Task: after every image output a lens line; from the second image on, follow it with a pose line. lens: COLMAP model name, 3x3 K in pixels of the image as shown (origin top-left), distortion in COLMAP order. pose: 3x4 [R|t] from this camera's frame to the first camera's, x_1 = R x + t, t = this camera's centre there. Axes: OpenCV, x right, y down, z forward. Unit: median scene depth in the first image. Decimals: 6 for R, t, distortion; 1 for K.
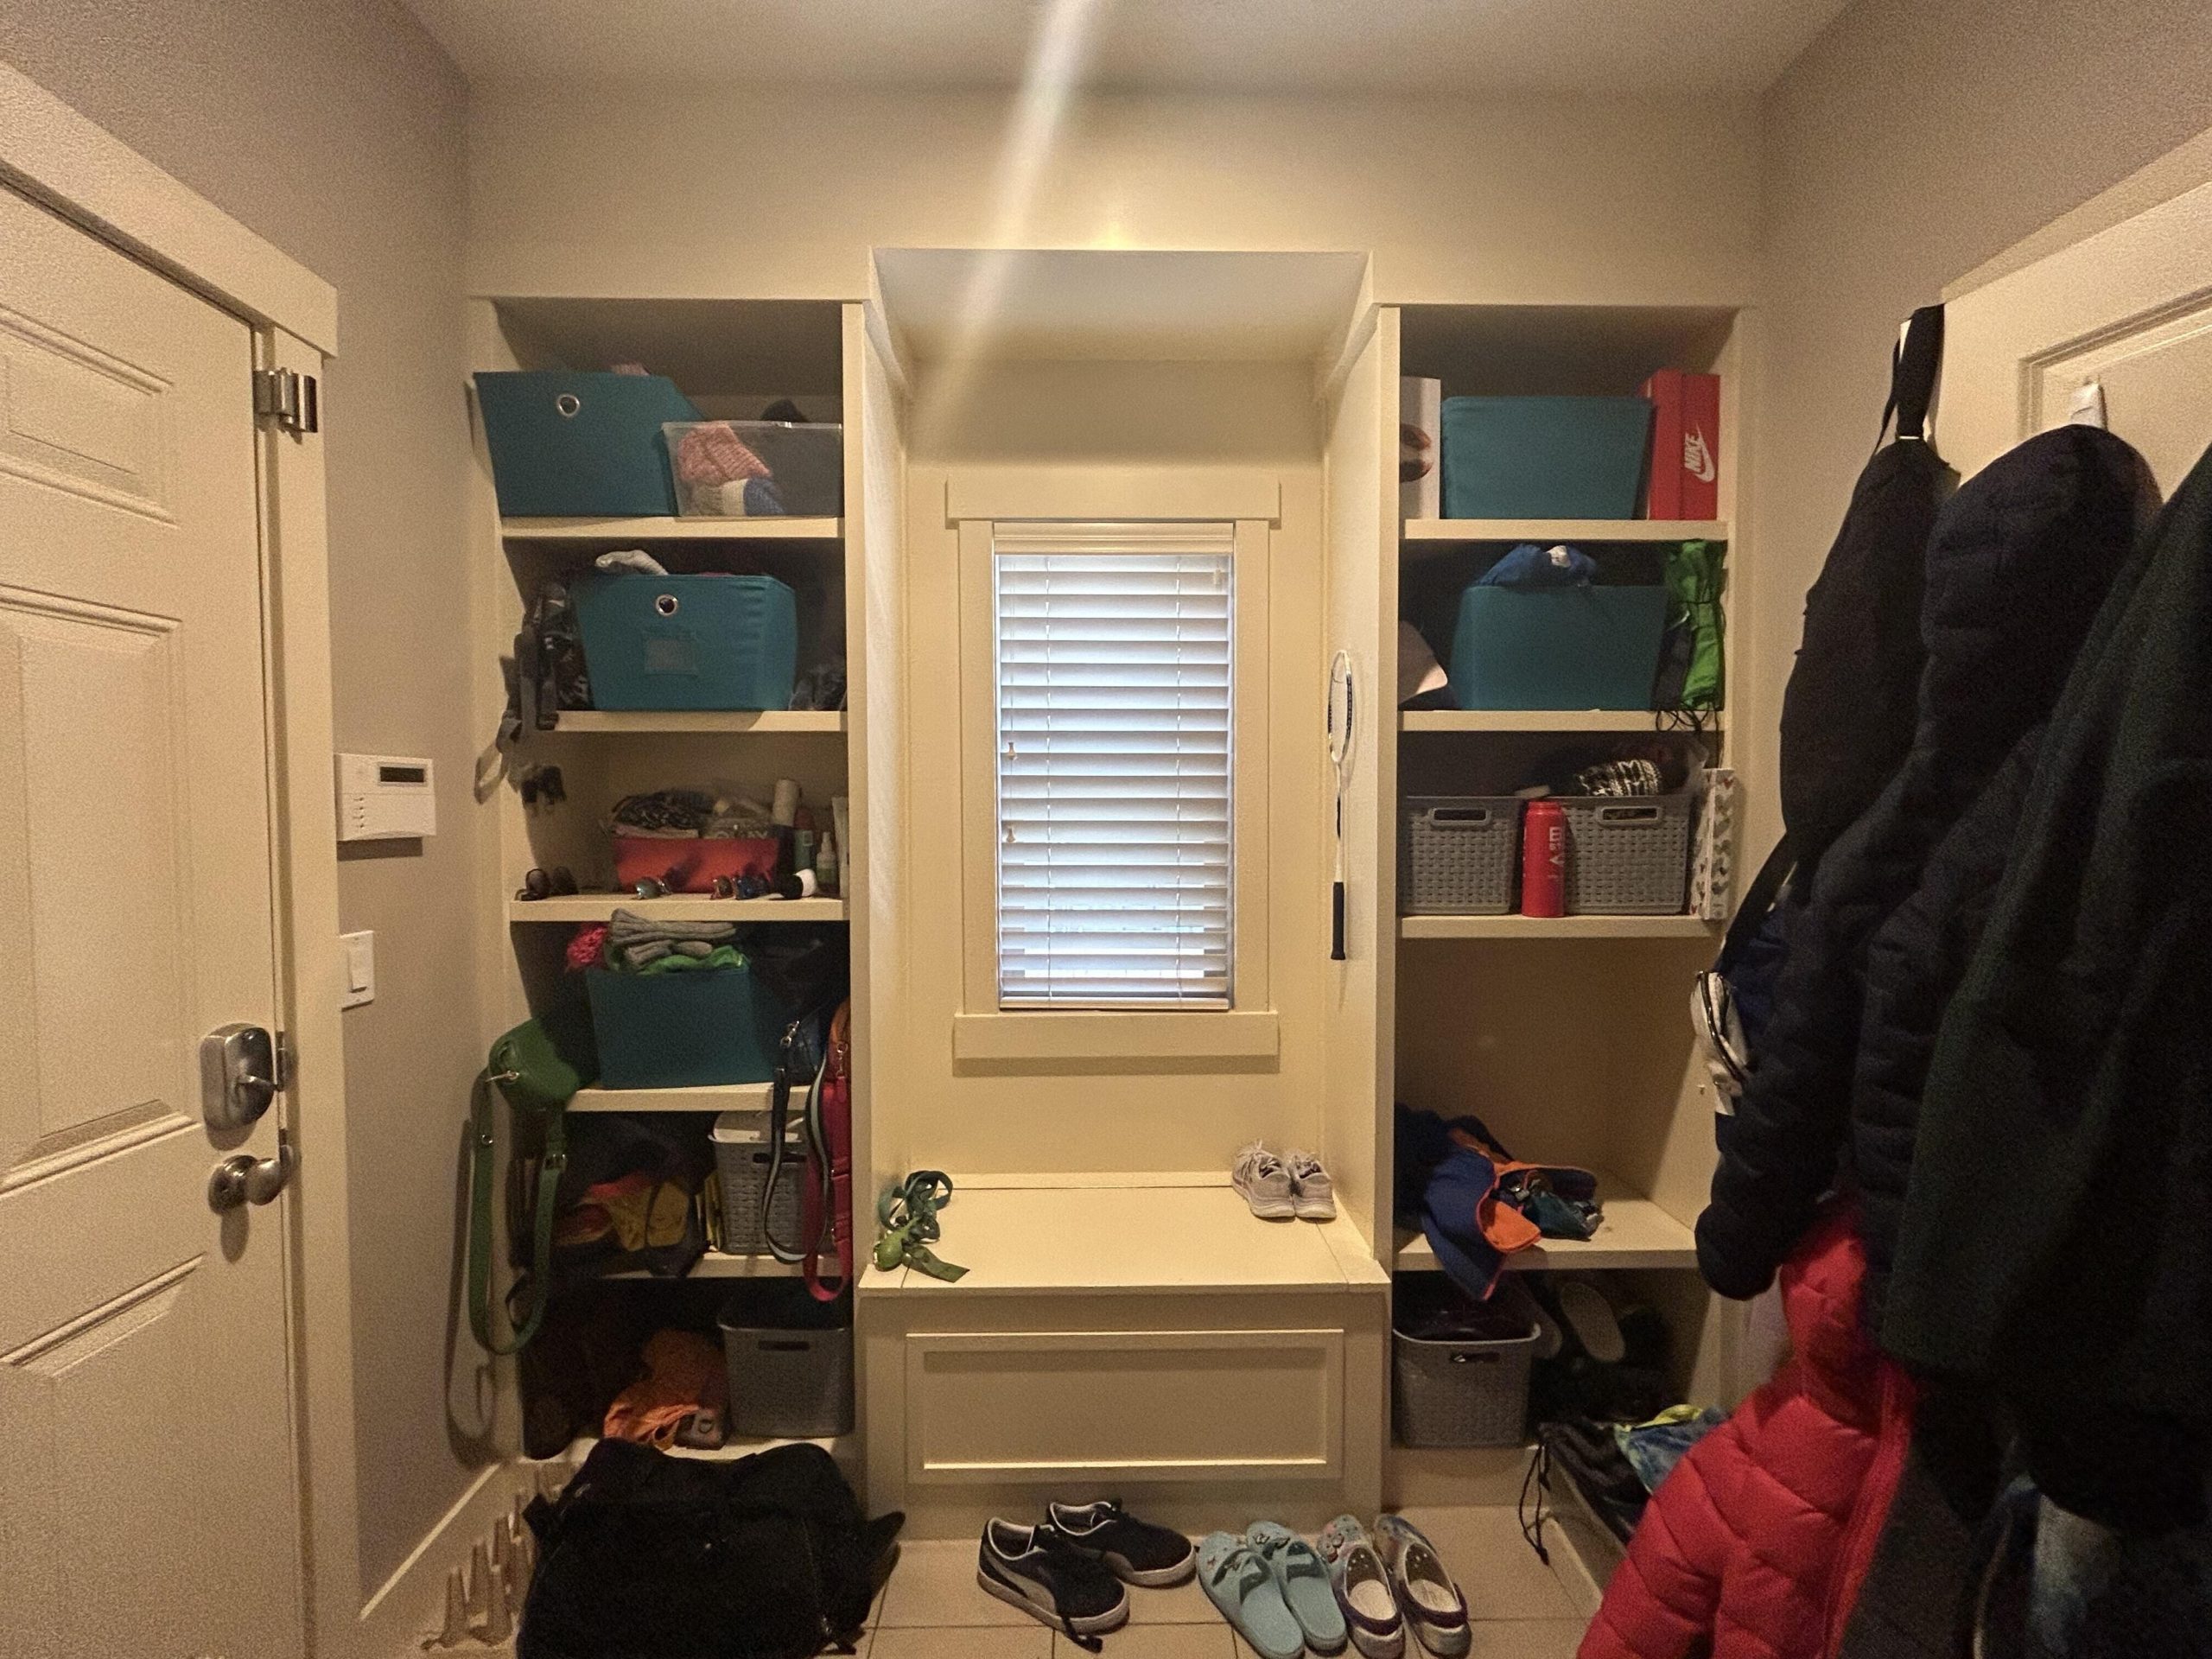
lens RADIAL K [[897.3, 0, 1101.2], [0, 897.3, 836.2], [0, 0, 1]] dist [0.000103, 0.000029]
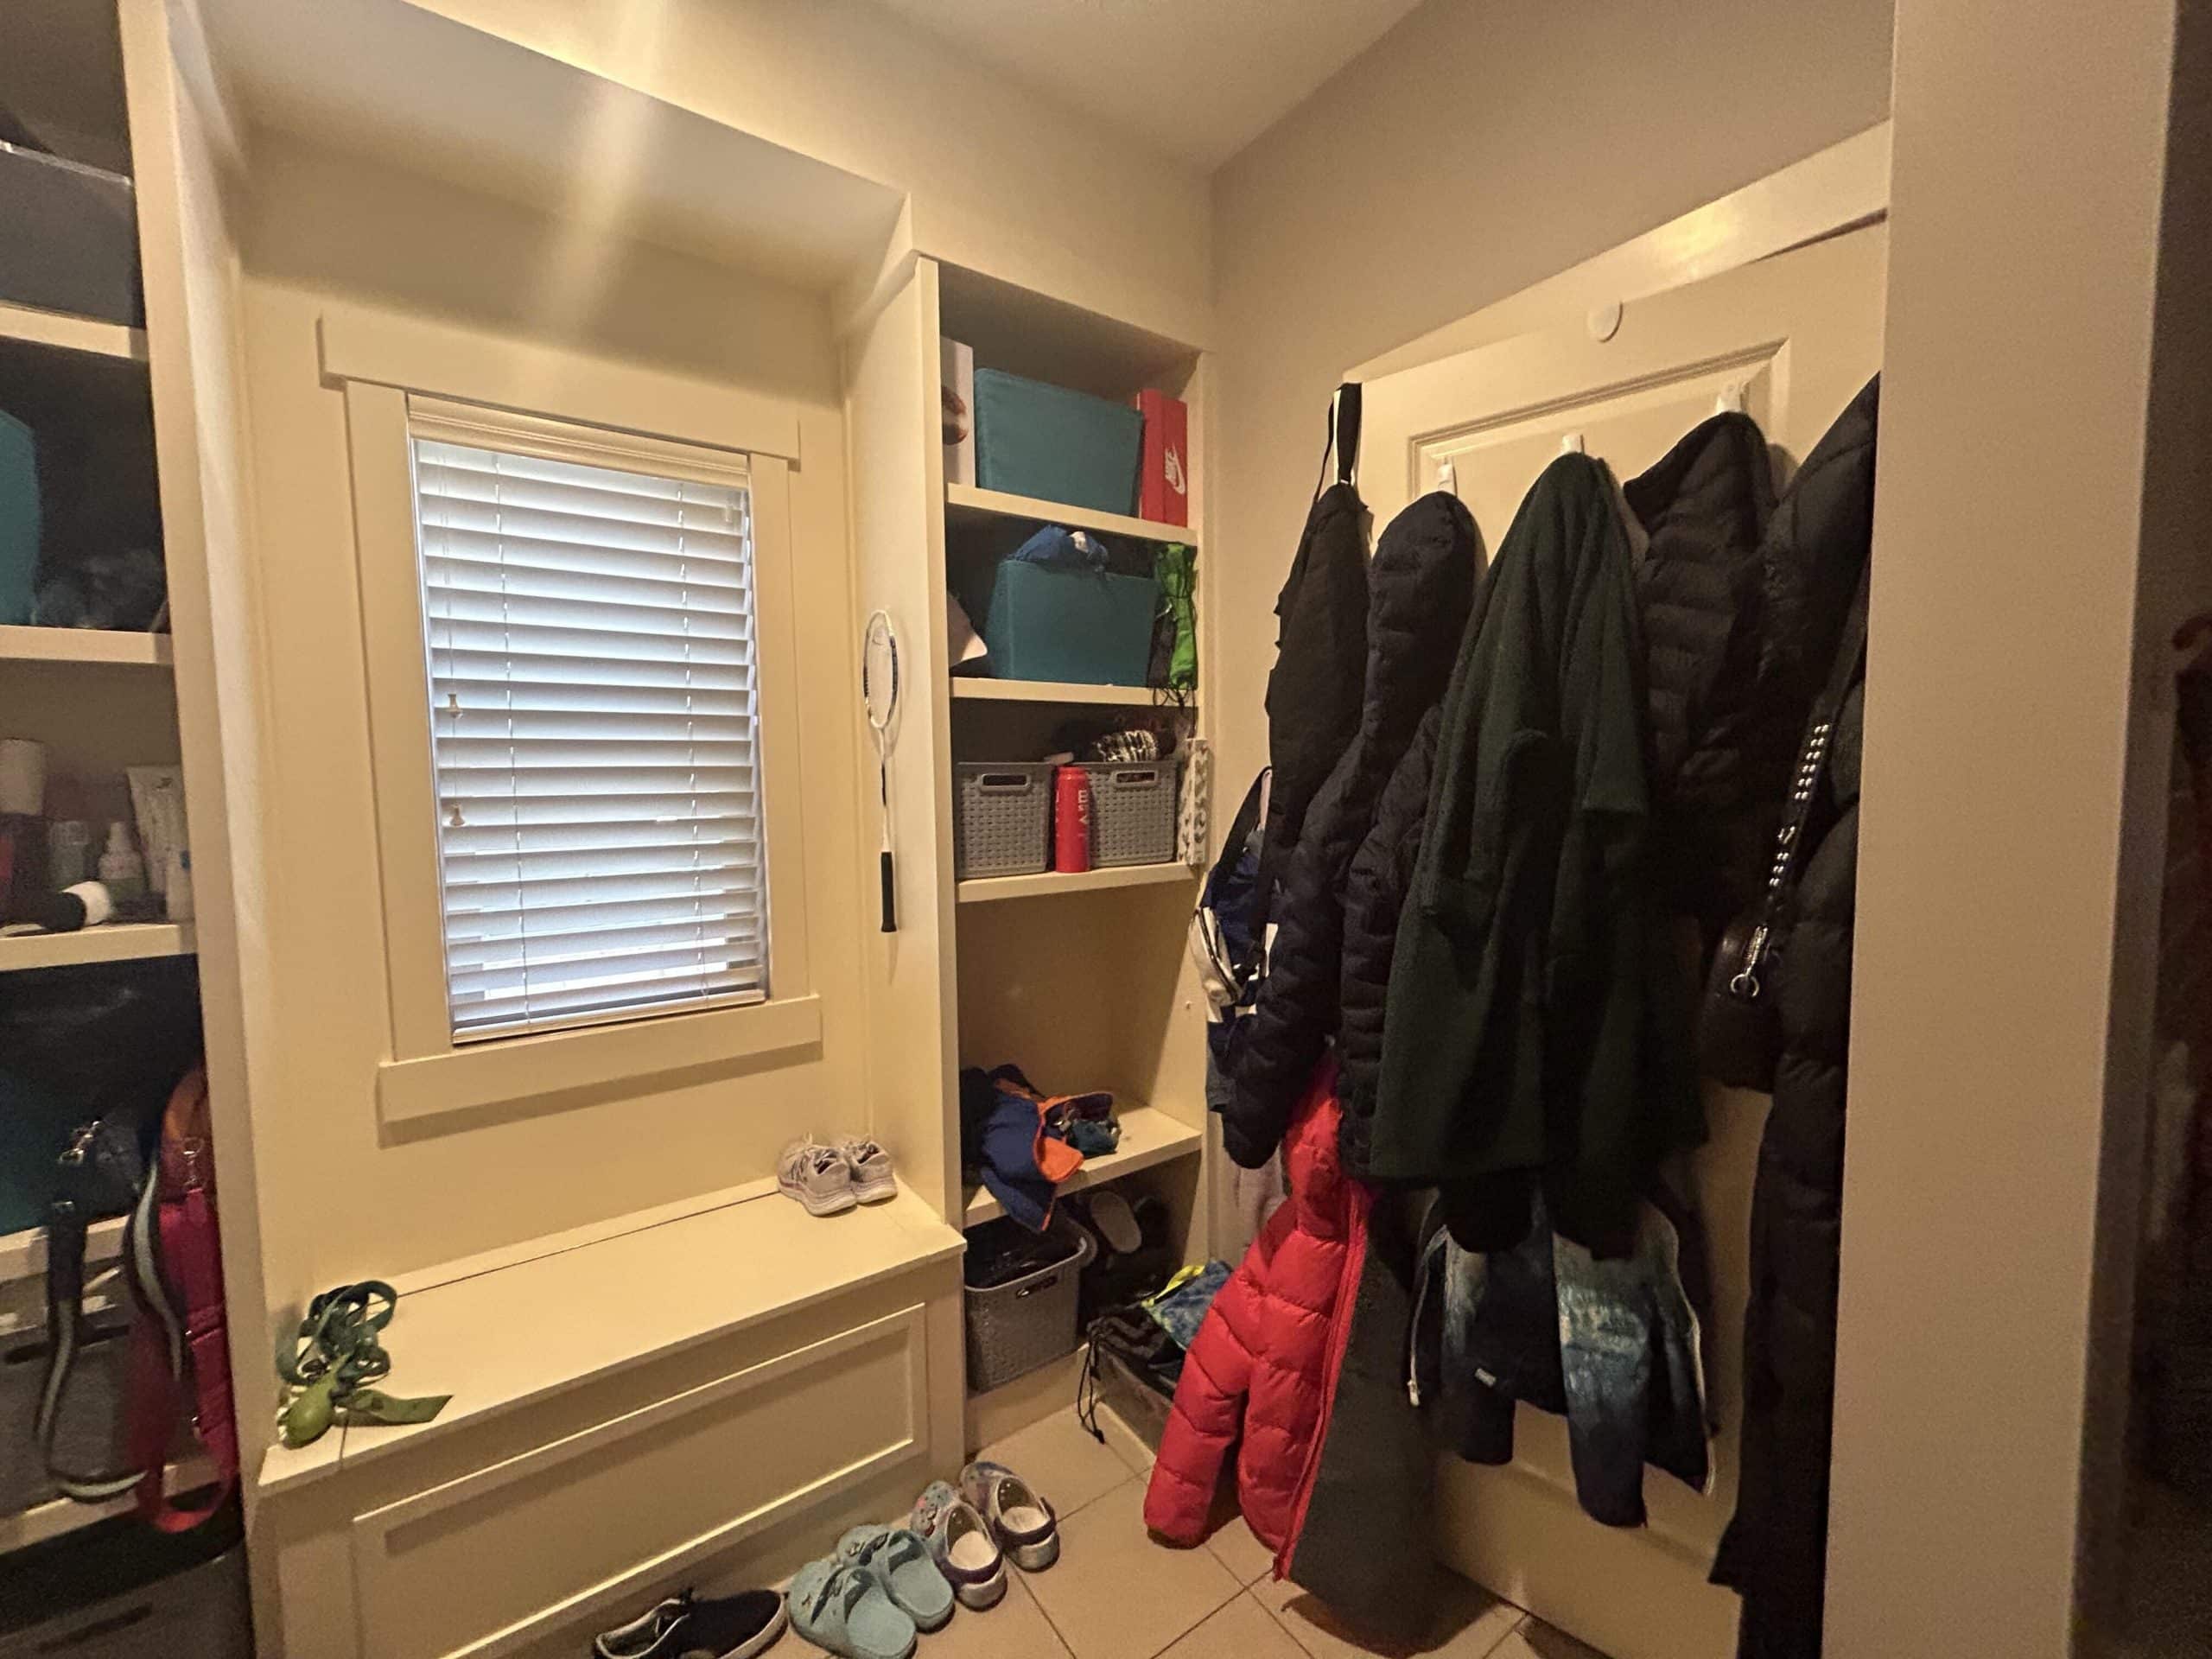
lens RADIAL K [[897.3, 0, 1101.2], [0, 897.3, 836.2], [0, 0, 1]] dist [0.000103, 0.000029]
pose [[0.824370, -0.049642, 0.563870, -0.099080], [0.033419, 0.998678, 0.039063, 0.004399], [-0.565064, -0.013358, 0.824939, 0.078727]]
